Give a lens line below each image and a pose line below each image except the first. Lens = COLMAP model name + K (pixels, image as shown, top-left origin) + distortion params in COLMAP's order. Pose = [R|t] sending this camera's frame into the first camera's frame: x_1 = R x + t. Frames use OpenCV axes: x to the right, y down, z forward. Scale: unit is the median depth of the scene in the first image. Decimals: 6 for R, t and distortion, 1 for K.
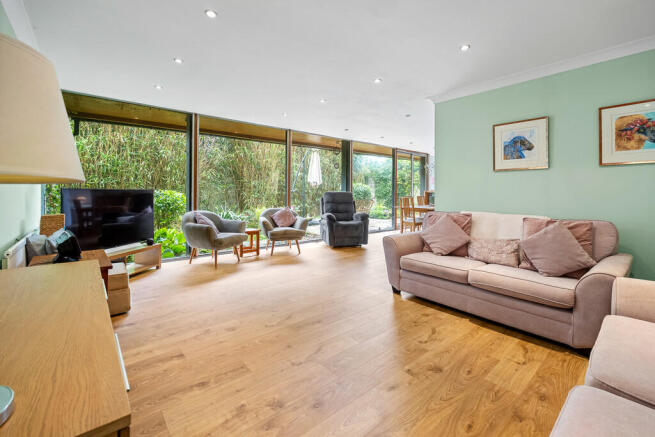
lens RADIAL K [[287.1, 0, 328.2], [0, 287.1, 201.2], [0, 0, 1]] dist [-0.006628, 0.000362]
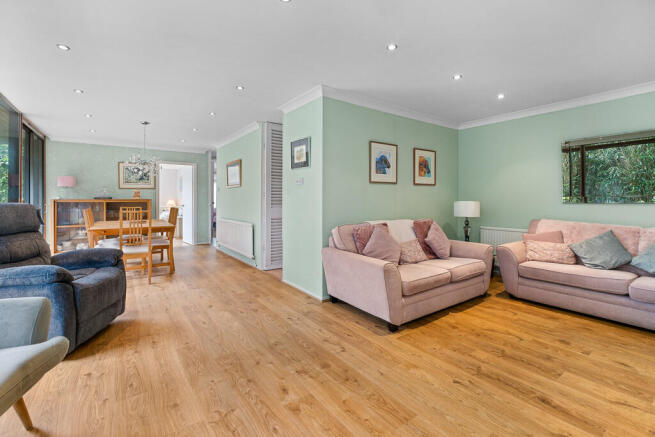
lens RADIAL K [[287.1, 0, 328.2], [0, 287.1, 201.2], [0, 0, 1]] dist [-0.006628, 0.000362]
pose [[0.076009, -0.005429, 0.997092, -0.608894], [0.033756, 0.999426, 0.002869, -0.046628], [-0.996536, 0.033440, 0.076149, 1.221956]]
